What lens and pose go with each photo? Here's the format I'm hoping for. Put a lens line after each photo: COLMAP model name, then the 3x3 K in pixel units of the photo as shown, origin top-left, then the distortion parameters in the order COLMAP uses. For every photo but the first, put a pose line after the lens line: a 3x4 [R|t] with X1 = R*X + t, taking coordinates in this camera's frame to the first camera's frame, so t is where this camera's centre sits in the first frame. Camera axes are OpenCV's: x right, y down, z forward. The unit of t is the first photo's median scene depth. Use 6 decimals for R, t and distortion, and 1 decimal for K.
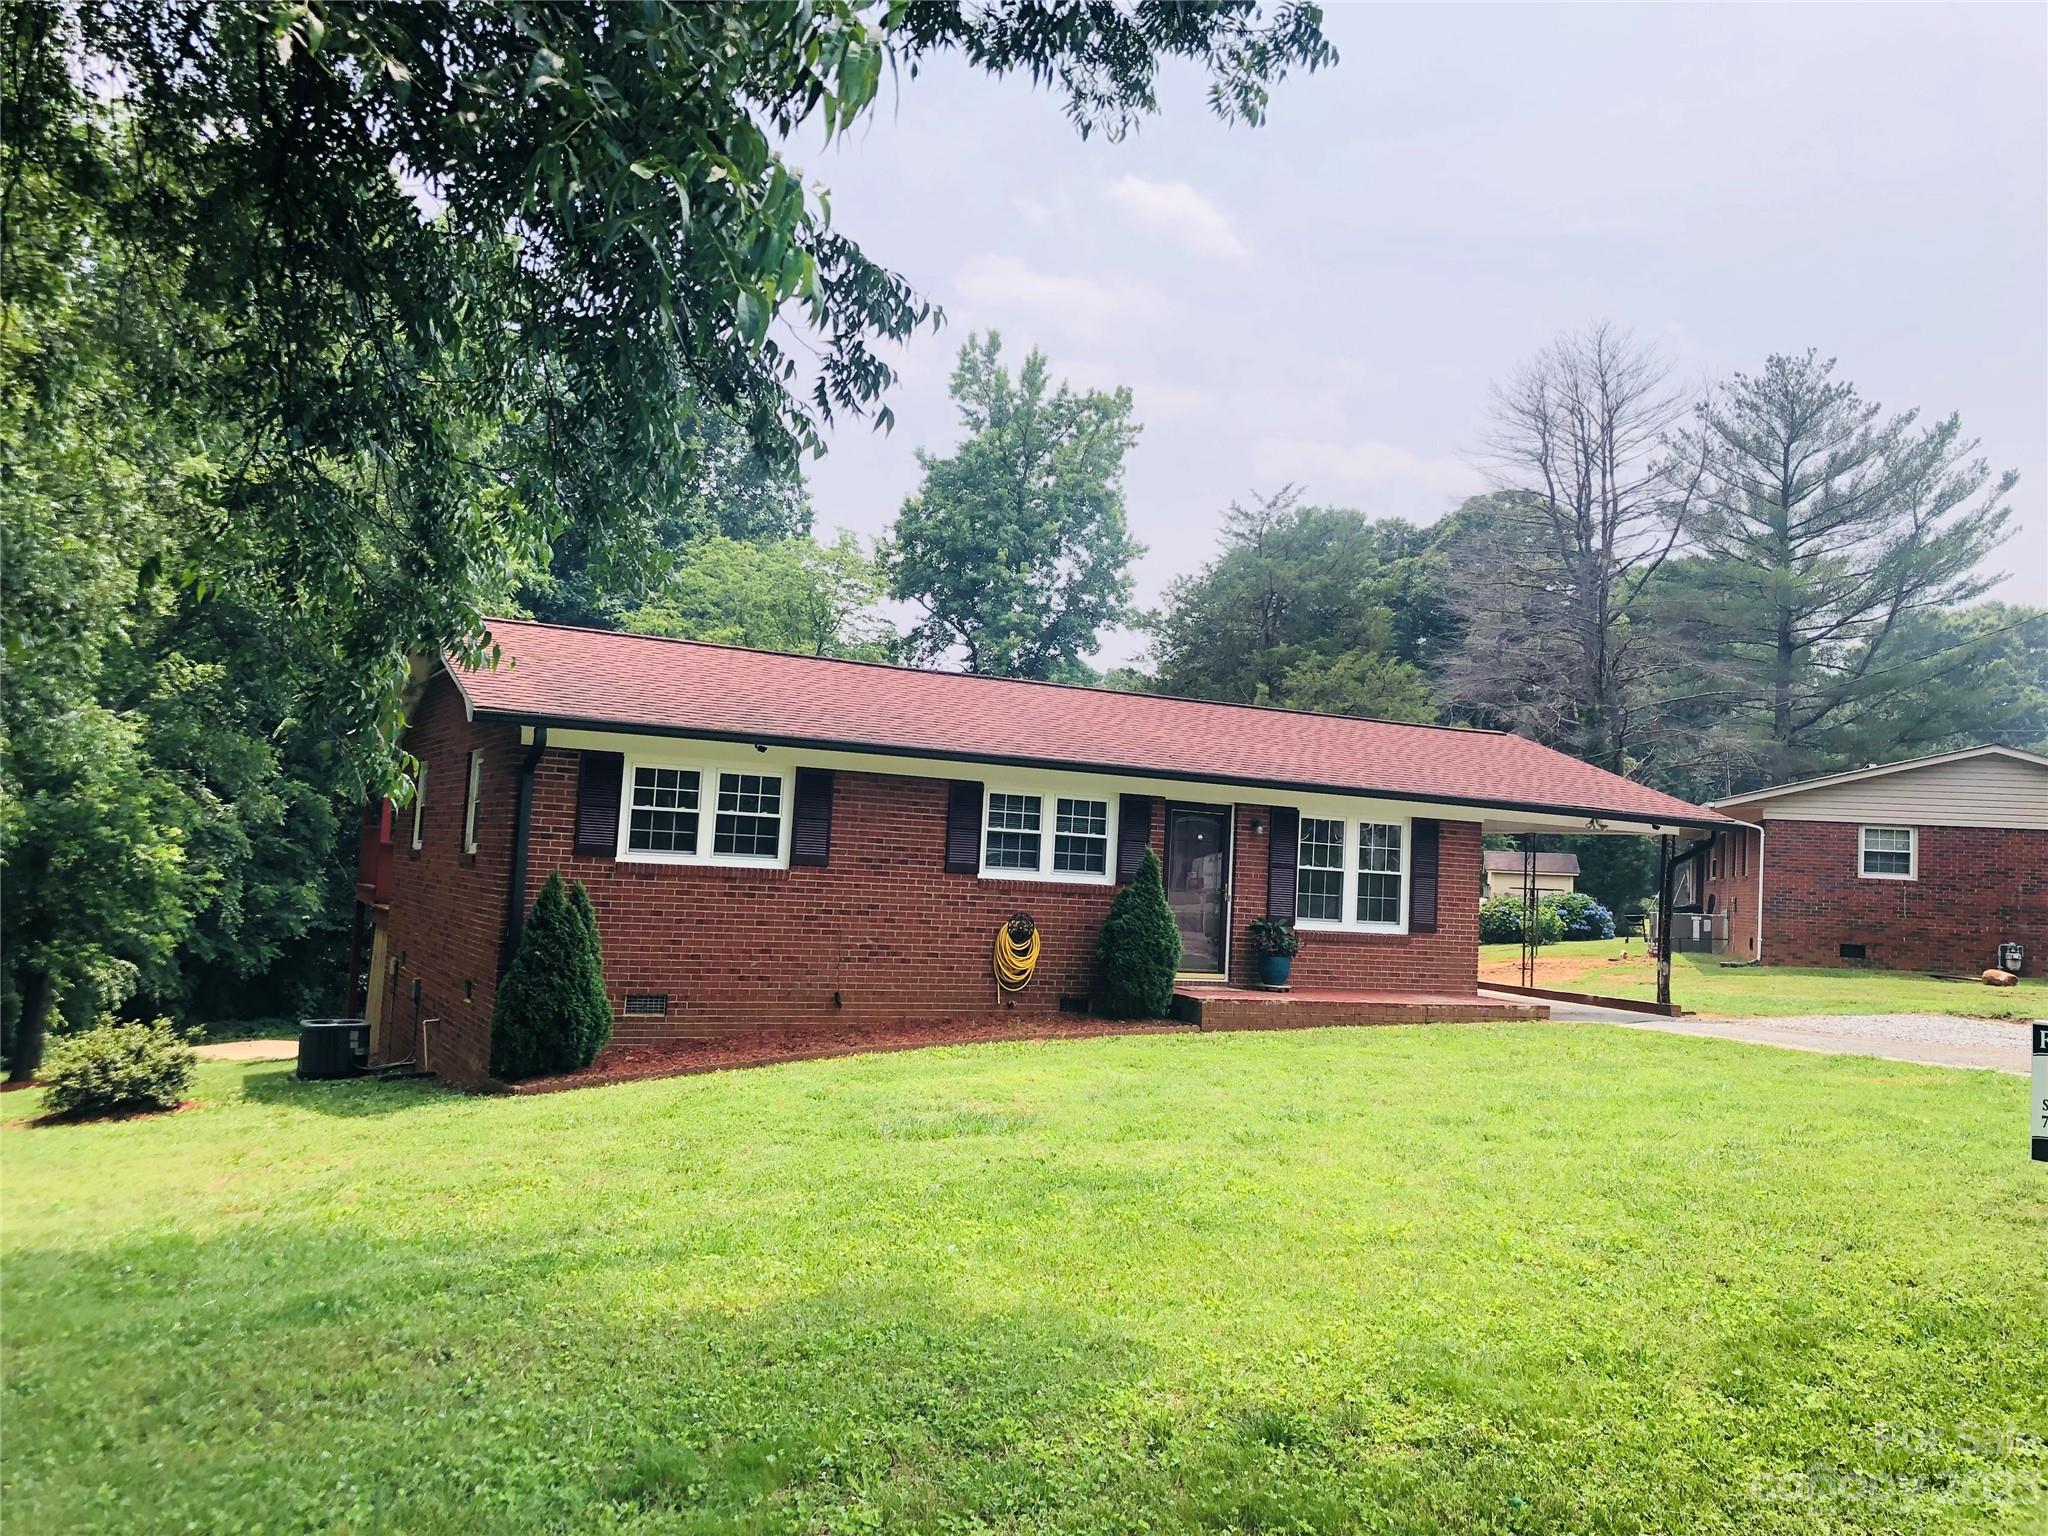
lens RADIAL K [[1674.4, 0, 1026.4], [0, 1674.4, 765.4], [0, 0, 1]] dist [0.034501, -0.017807]
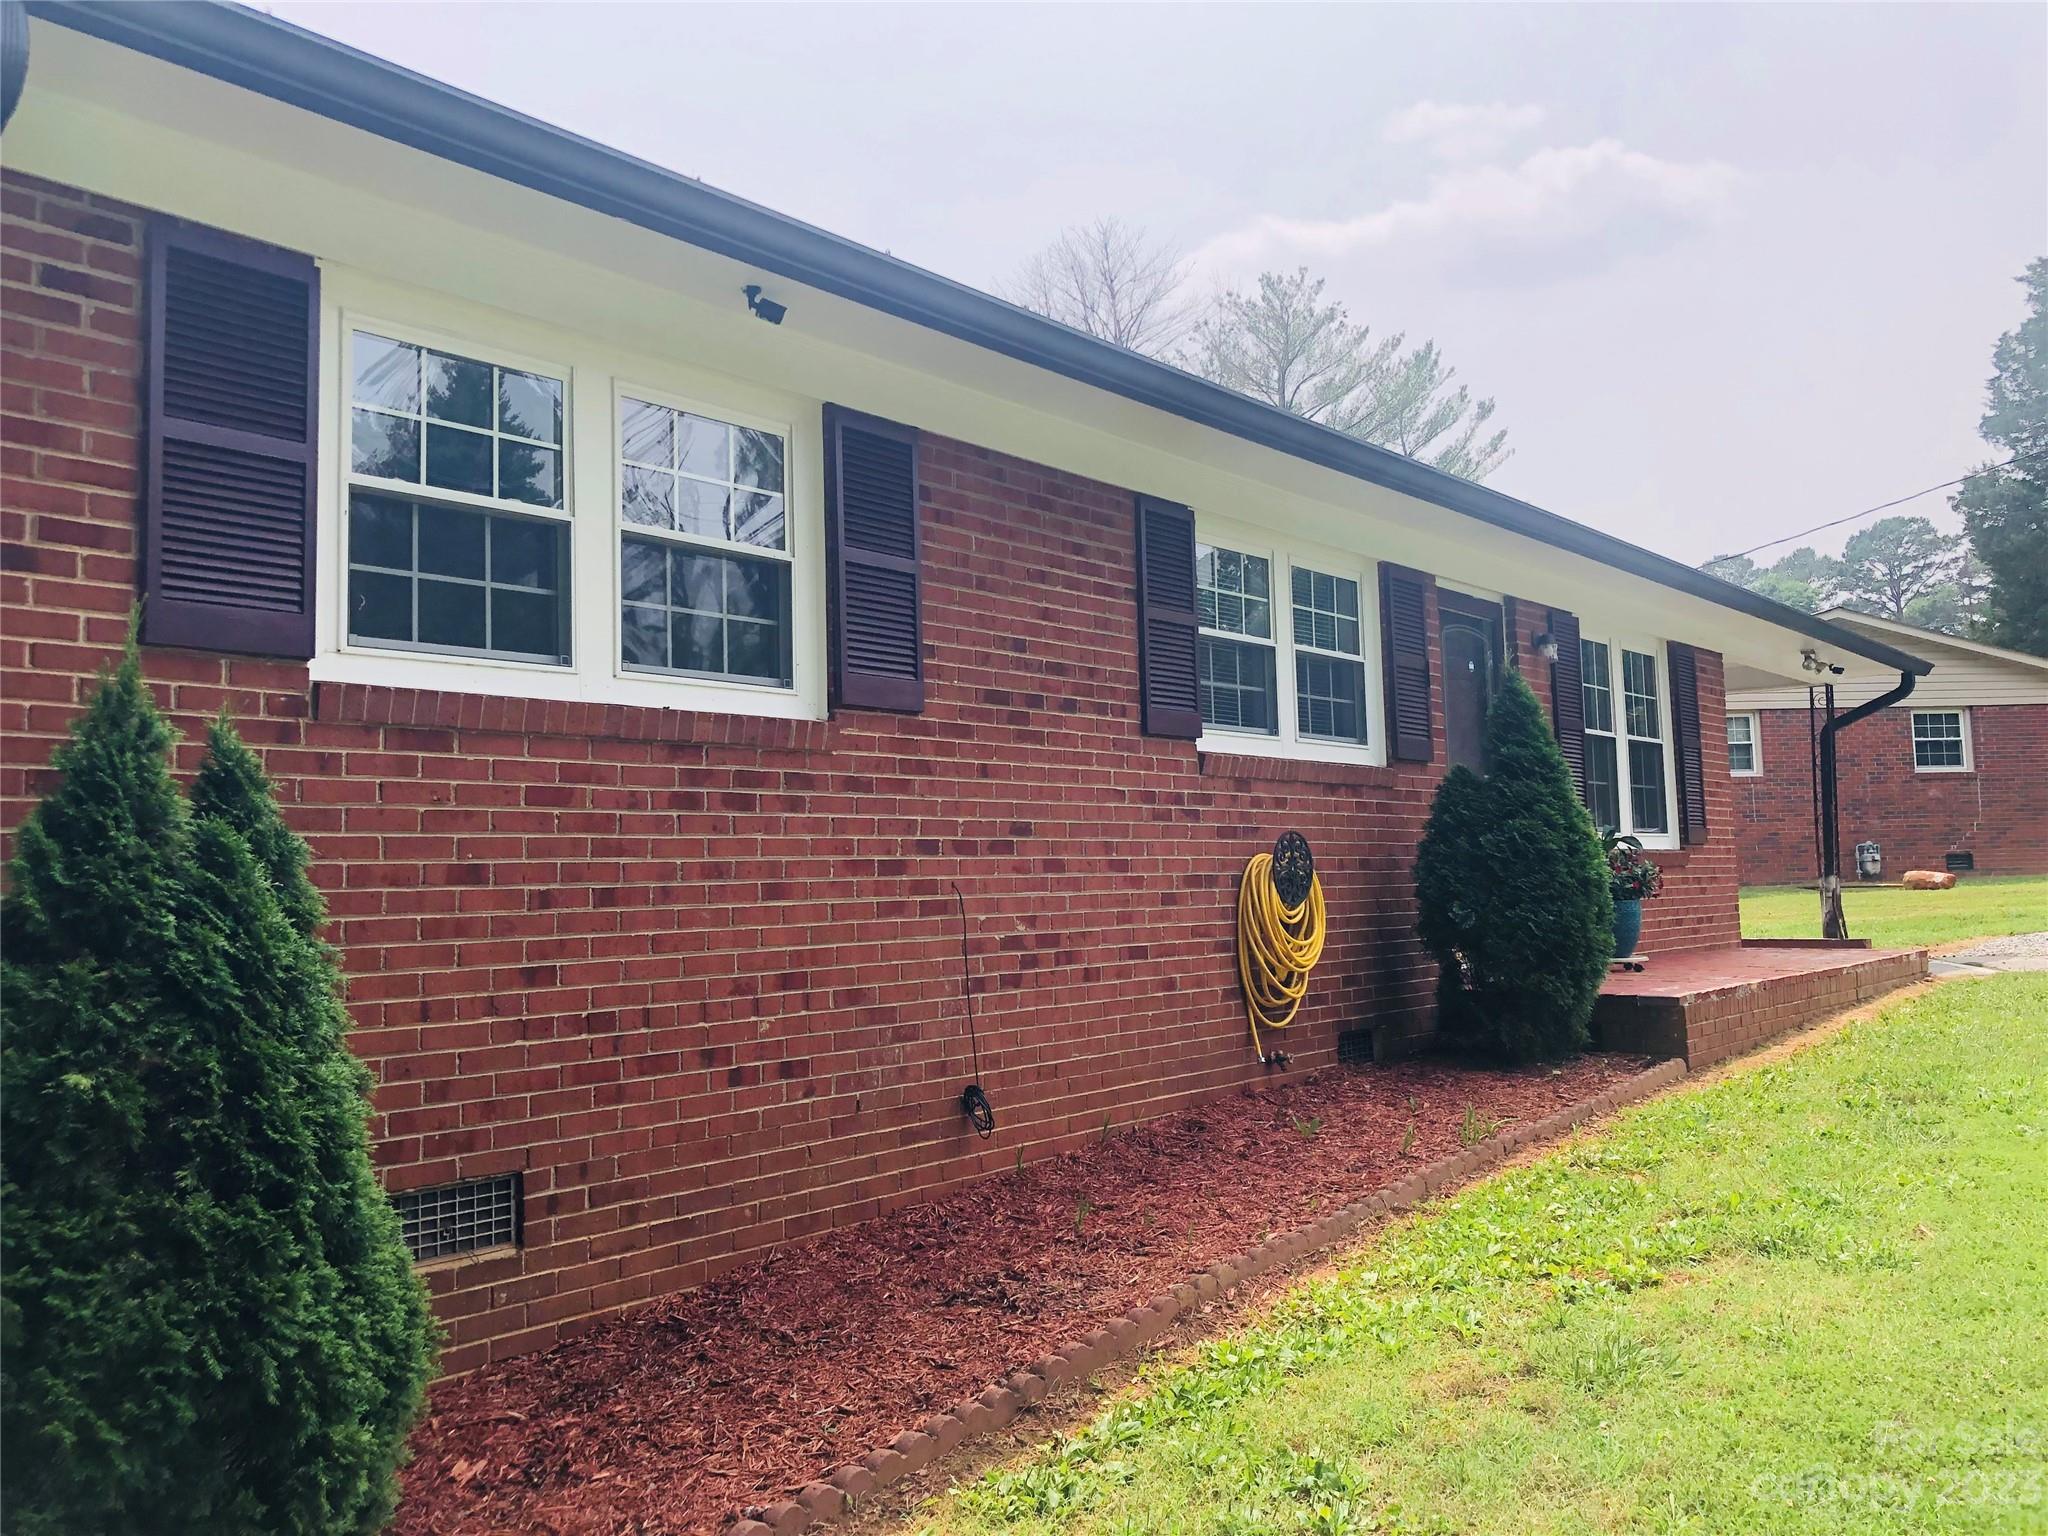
lens RADIAL K [[1674.4, 0, 1021.3], [0, 1674.4, 755.3], [0, 0, 1]] dist [0.034501, -0.017807]
pose [[0.925600, -0.041854, 0.376182, -0.226099], [0.041881, 0.999090, 0.008109, 0.066665], [-0.376179, 0.008249, 0.926510, 0.678149]]
